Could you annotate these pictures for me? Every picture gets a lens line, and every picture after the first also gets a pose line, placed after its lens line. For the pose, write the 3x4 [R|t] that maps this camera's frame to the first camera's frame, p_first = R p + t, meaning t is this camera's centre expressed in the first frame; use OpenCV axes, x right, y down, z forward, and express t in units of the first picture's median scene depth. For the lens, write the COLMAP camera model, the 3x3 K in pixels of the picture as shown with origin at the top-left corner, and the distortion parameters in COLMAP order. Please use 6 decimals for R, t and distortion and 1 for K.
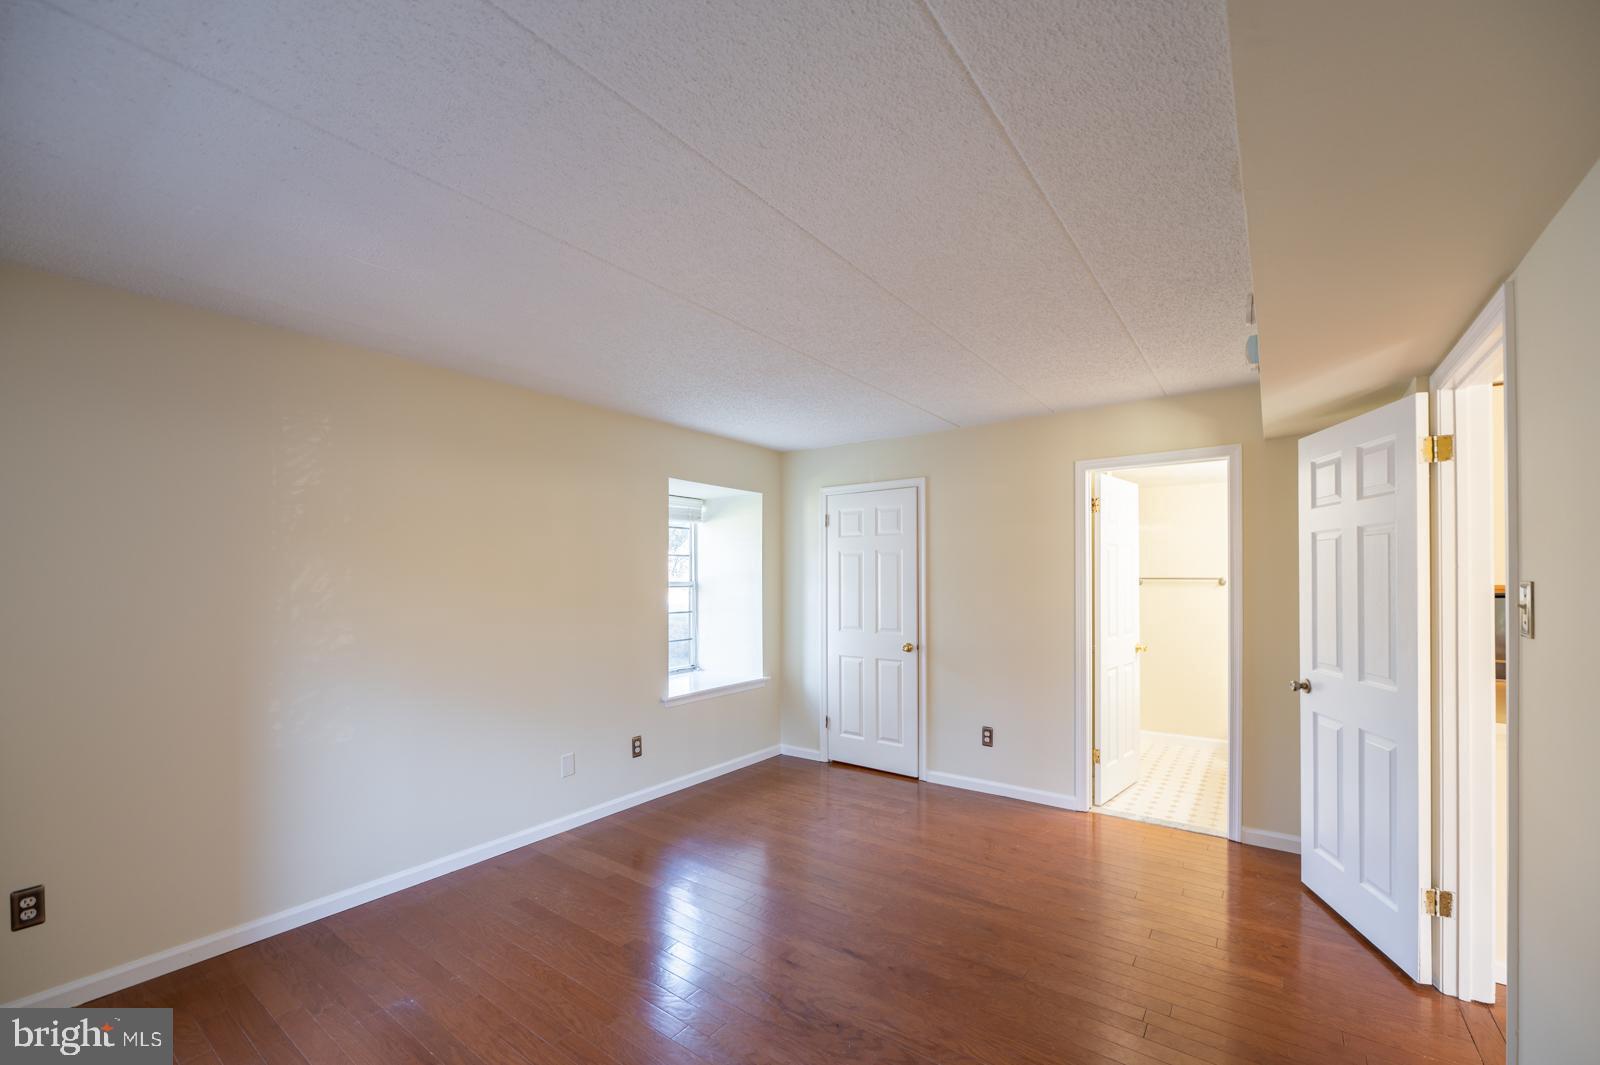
lens RADIAL K [[650.8, 0, 845.1], [0, 650.8, 569.9], [0, 0, 1]] dist [-0.015540, -0.002706]
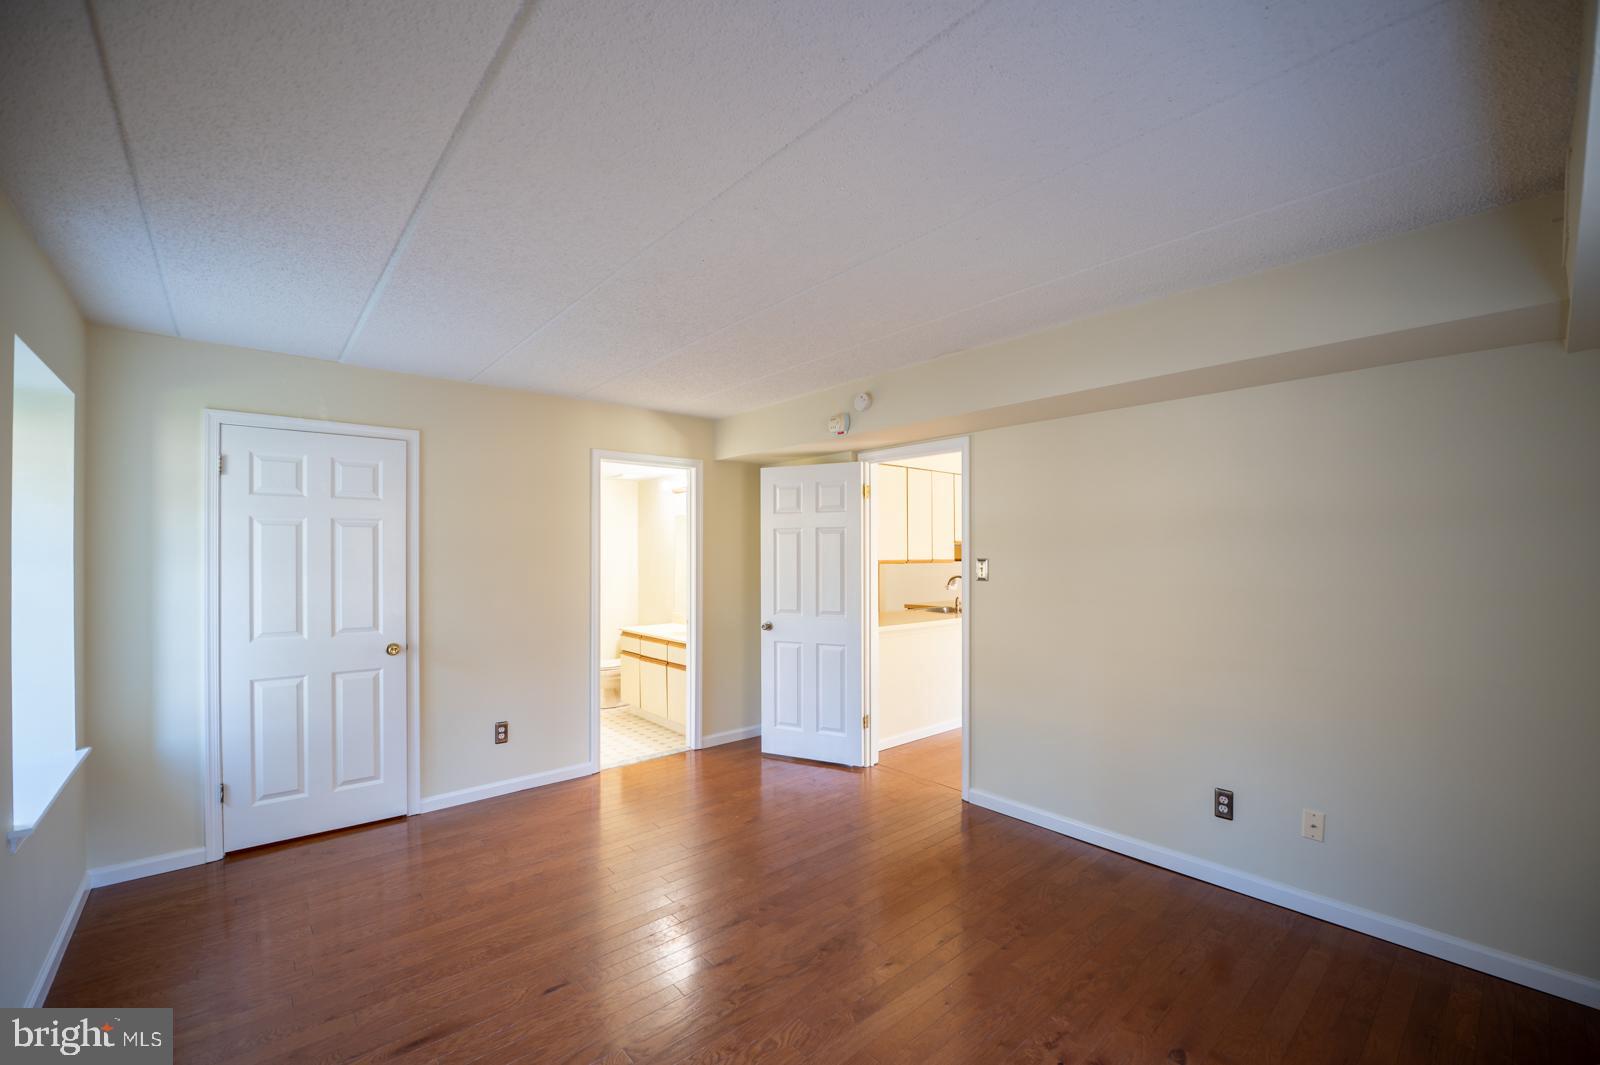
lens RADIAL K [[650.8, 0, 805.7], [0, 650.8, 547.5], [0, 0, 1]] dist [-0.015540, -0.002706]
pose [[0.229945, 0.010506, 0.973147, -0.553403], [-0.012840, 0.999887, -0.007761, -0.000413], [-0.973119, -0.010710, 0.230054, 0.372025]]
